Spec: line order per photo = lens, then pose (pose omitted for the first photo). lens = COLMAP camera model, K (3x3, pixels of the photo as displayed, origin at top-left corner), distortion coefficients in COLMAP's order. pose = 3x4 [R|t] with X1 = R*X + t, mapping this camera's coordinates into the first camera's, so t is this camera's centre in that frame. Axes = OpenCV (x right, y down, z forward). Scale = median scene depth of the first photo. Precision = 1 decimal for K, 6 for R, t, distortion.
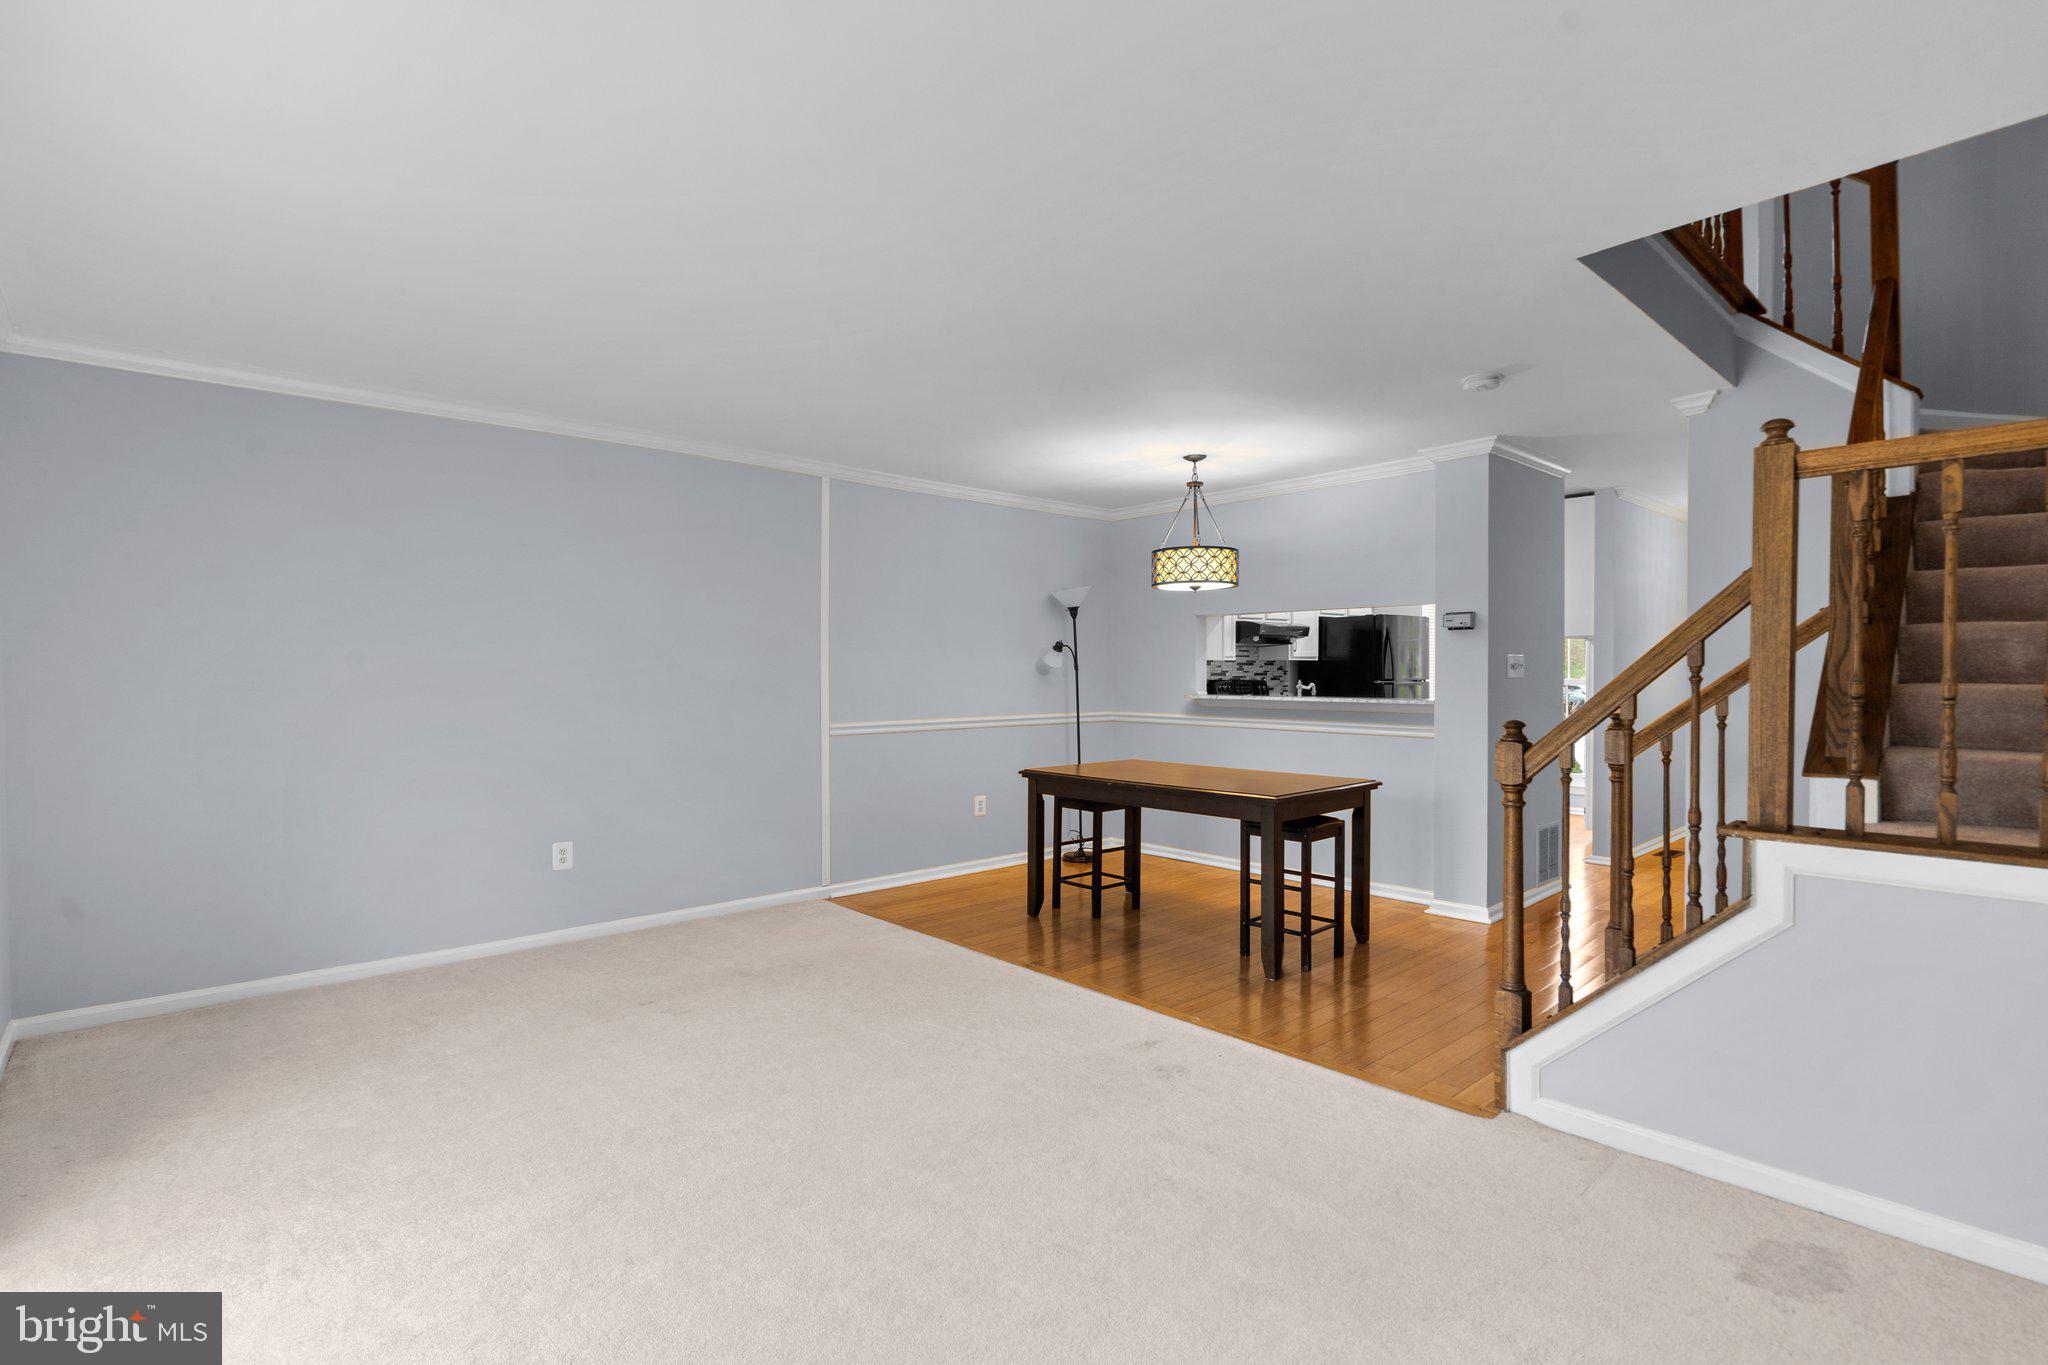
lens RADIAL K [[944.6, 0, 1033.9], [0, 944.6, 685.7], [0, 0, 1]] dist [-0.008805, 0.003319]
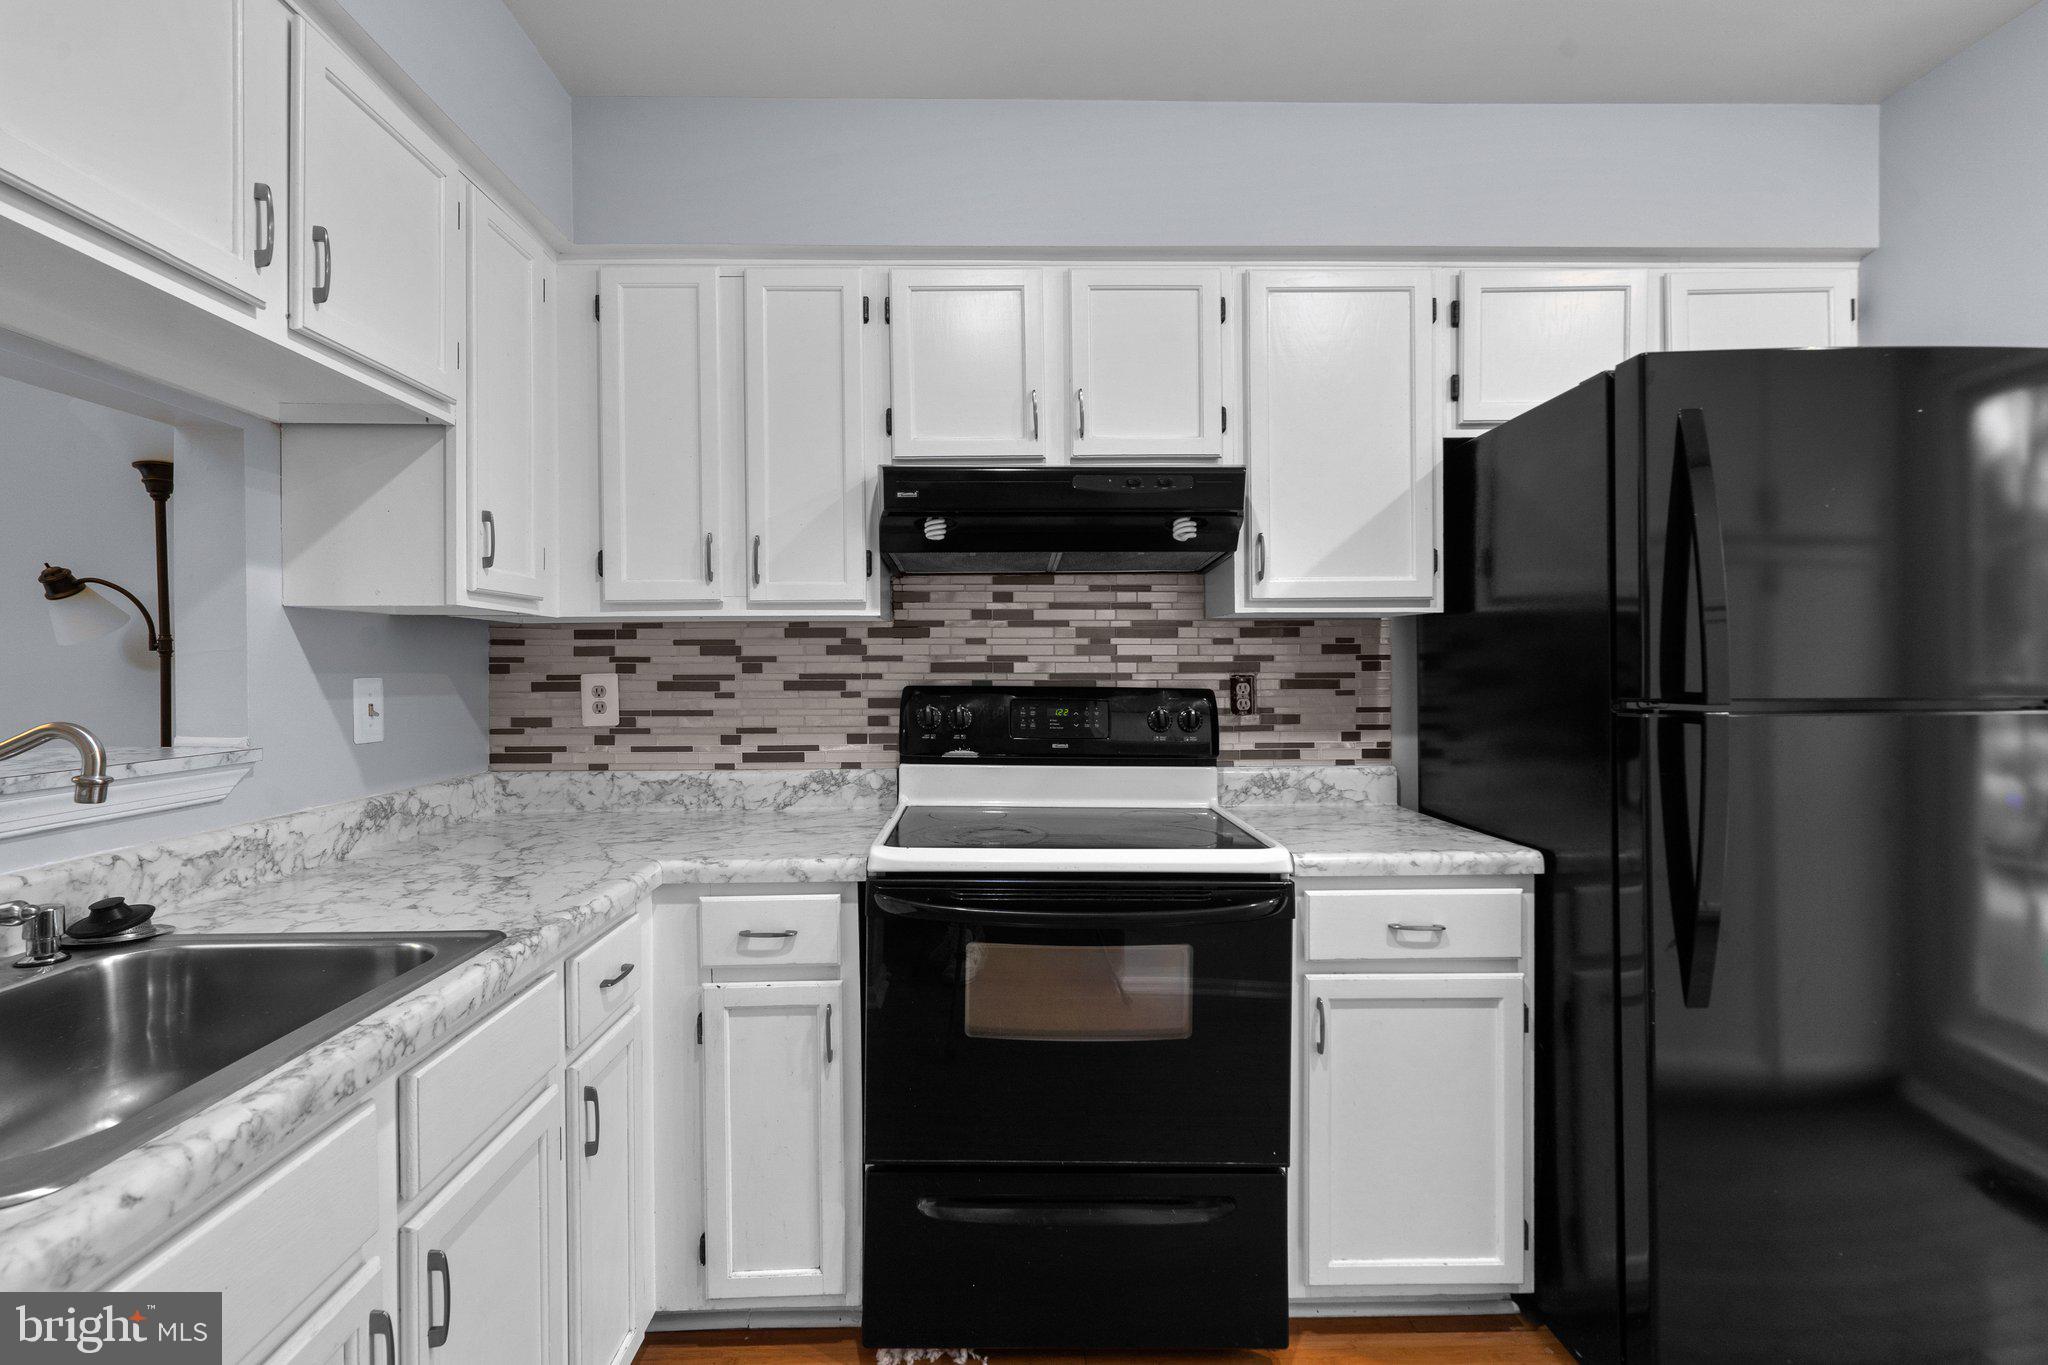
lens RADIAL K [[944.6, 0, 1009.0], [0, 944.6, 669.1], [0, 0, 1]] dist [-0.008805, 0.003319]
pose [[0.757648, -0.000323, -0.652663, 0.485917], [-0.008737, 0.999905, -0.010637, -0.010377], [0.652605, 0.013762, 0.757574, 0.949298]]
